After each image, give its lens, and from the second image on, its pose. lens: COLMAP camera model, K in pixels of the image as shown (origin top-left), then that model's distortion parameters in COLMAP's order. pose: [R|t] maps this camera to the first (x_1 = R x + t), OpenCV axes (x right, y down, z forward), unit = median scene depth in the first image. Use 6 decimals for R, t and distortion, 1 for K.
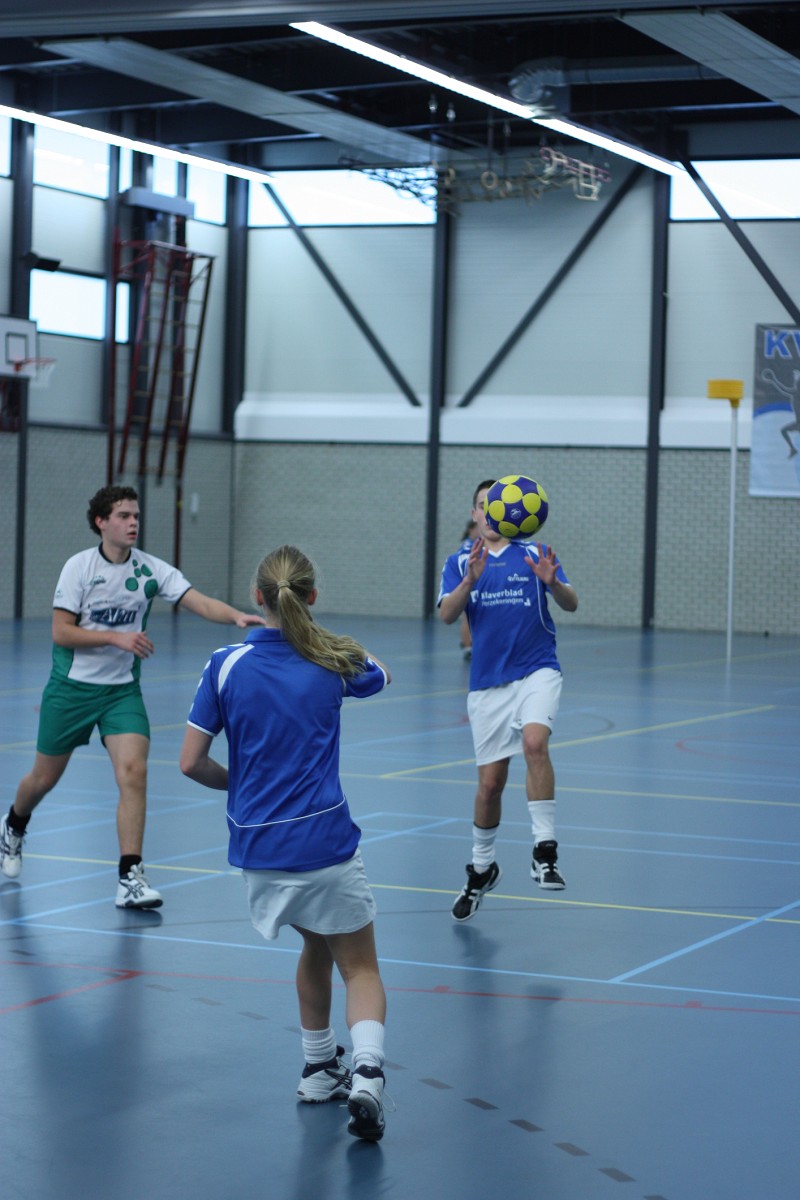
lens RADIAL K [[2785.5, 0, 400.0], [0, 2785.5, 600.0], [0, 0, 1]] dist [-0.128466, -0.058146]
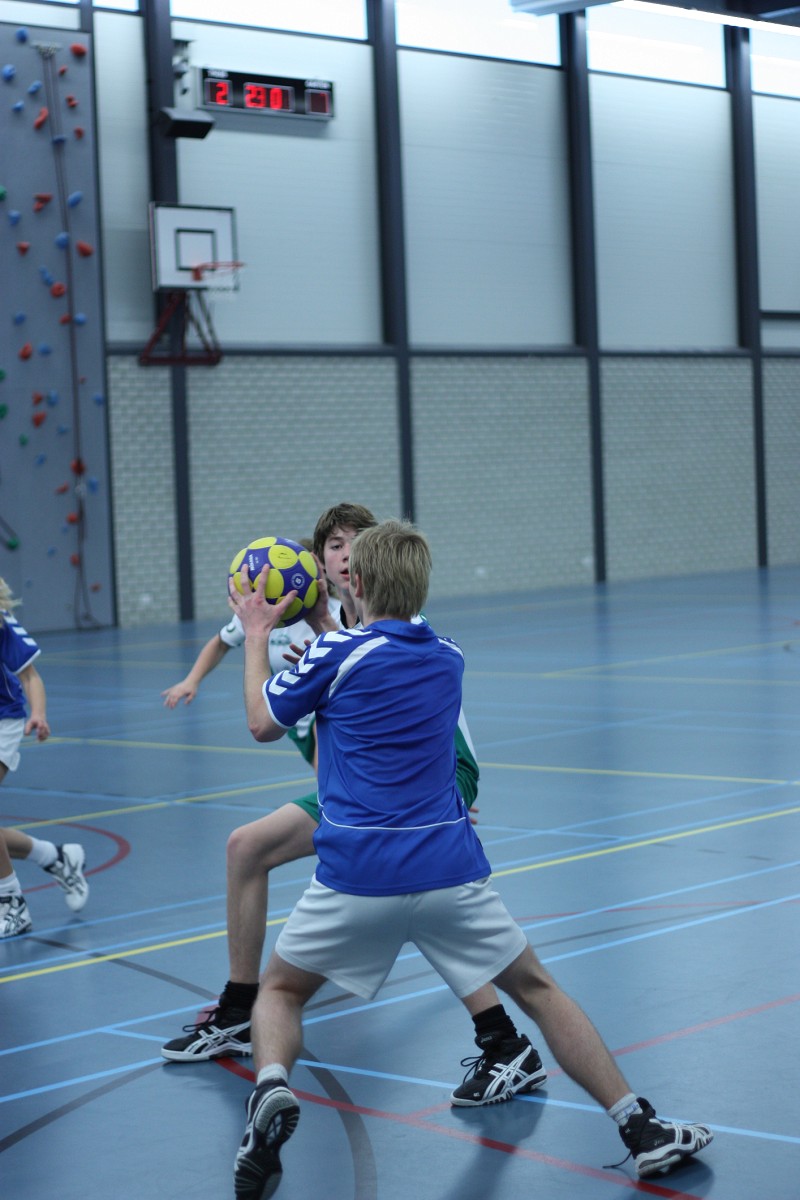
lens RADIAL K [[2785.5, 0, 400.0], [0, 2785.5, 600.0], [0, 0, 1]] dist [-0.128466, -0.058146]
pose [[0.946167, -0.046982, -0.320251, 0.043329], [0.053977, 0.998458, 0.012994, -0.001043], [0.319147, -0.029581, 0.947244, 0.090644]]
